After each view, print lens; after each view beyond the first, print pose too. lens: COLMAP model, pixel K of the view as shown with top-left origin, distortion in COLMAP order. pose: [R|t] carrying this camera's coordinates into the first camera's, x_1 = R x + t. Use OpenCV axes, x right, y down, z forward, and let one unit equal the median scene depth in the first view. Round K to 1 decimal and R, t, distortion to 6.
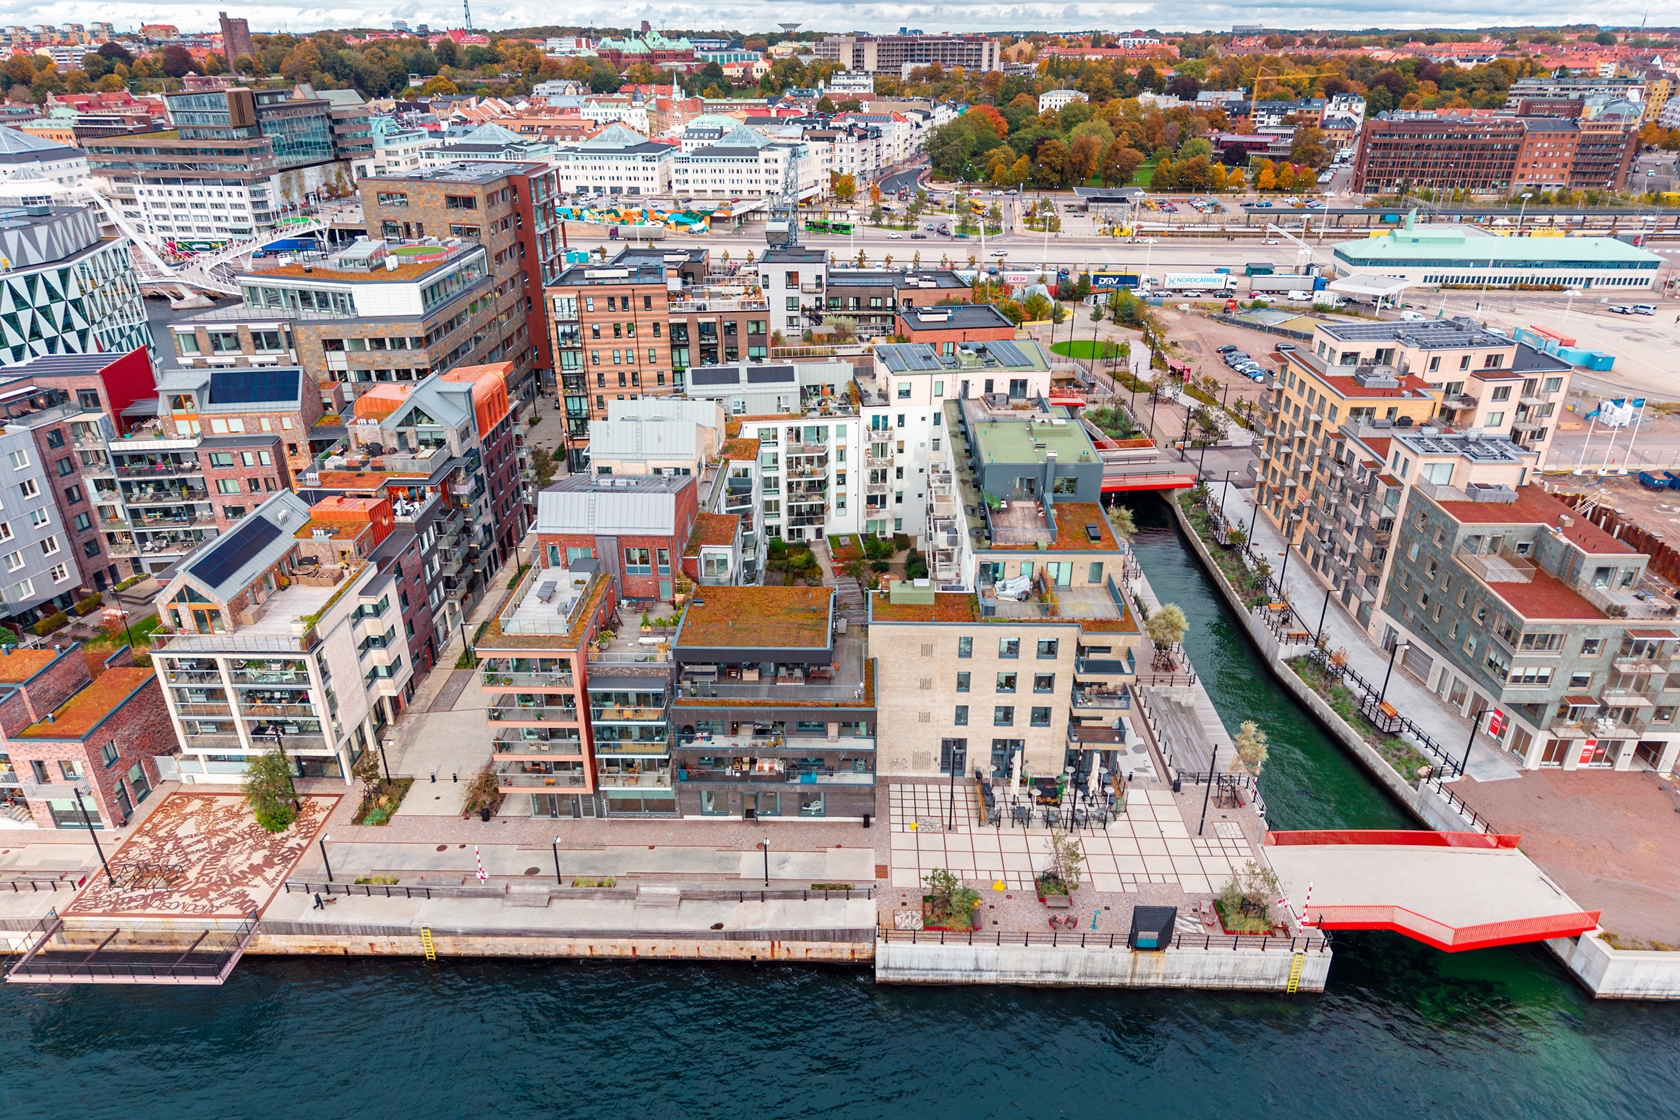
lens RADIAL K [[1108.3, 0, 830.2], [0, 1108.3, 623.7], [0, 0, 1]] dist [0.035220, -0.026328]
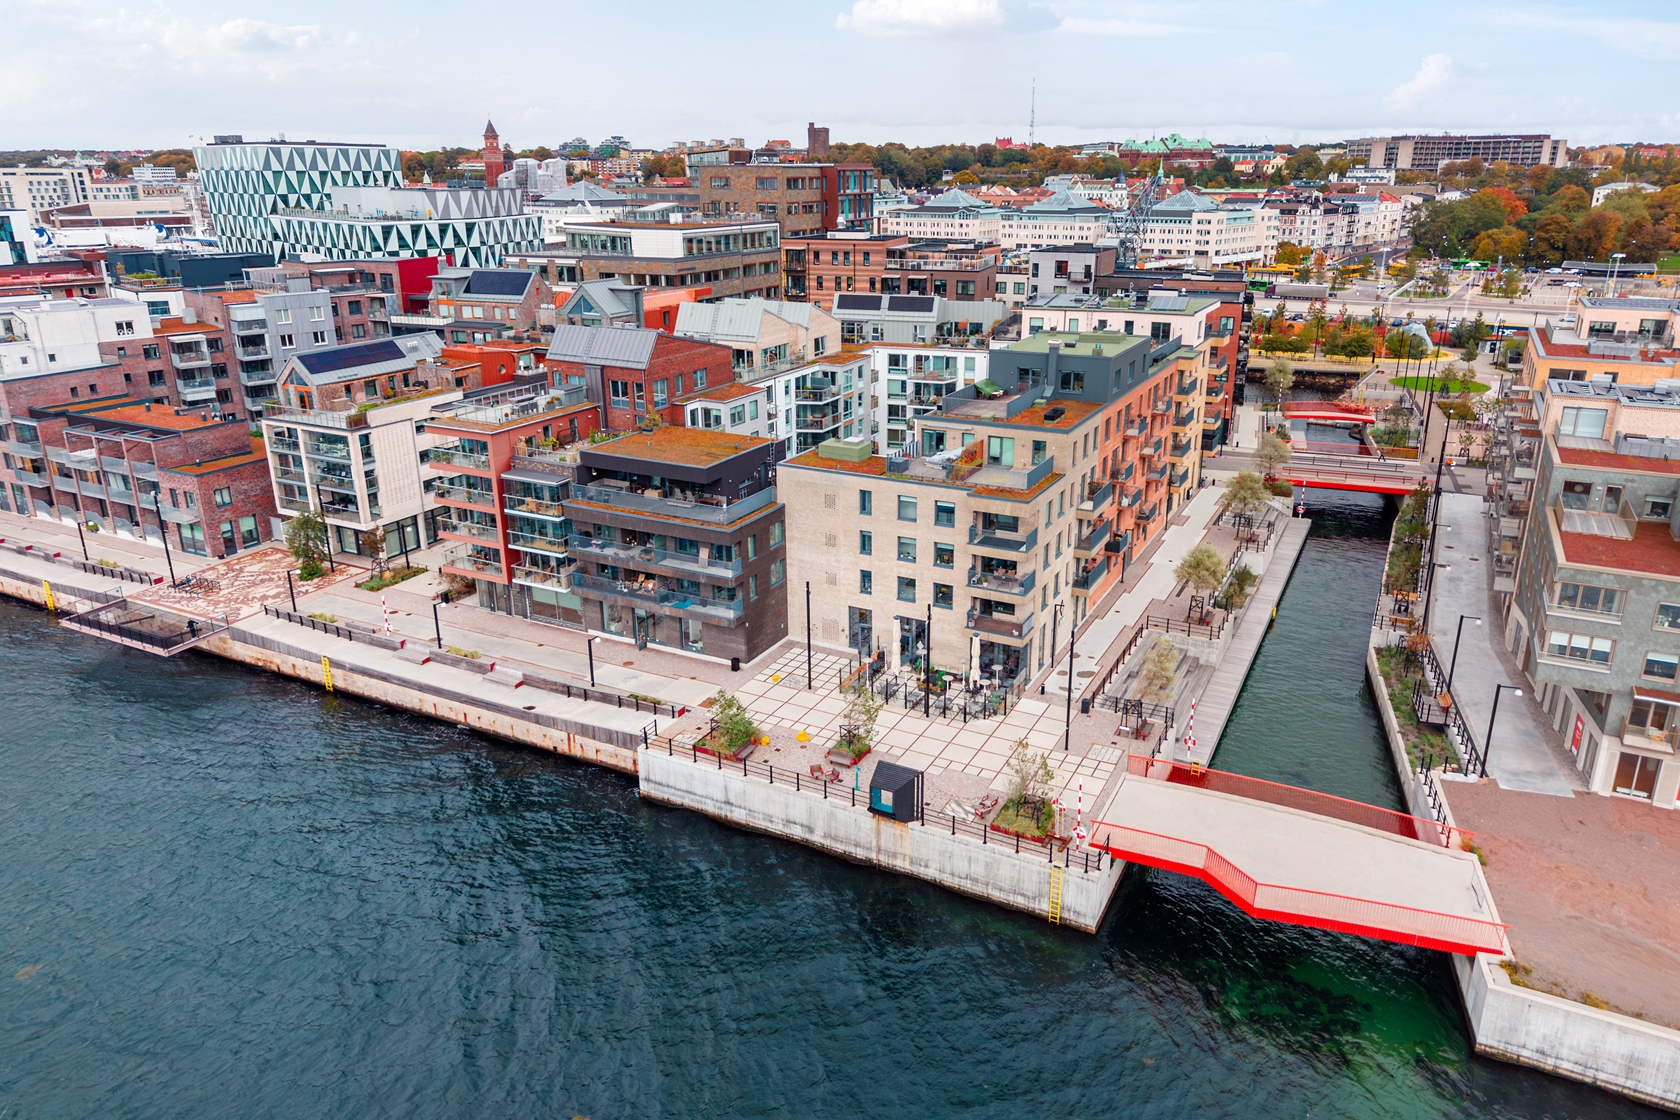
lens RADIAL K [[1105.4, 0, 850.3], [0, 1105.4, 537.2], [0, 0, 1]] dist [0.027227, -0.003795]
pose [[0.902900, 0.140137, -0.406366, 0.448679], [-0.201259, 0.973163, -0.111576, 0.142486], [0.379825, 0.182527, 0.906872, 0.134756]]
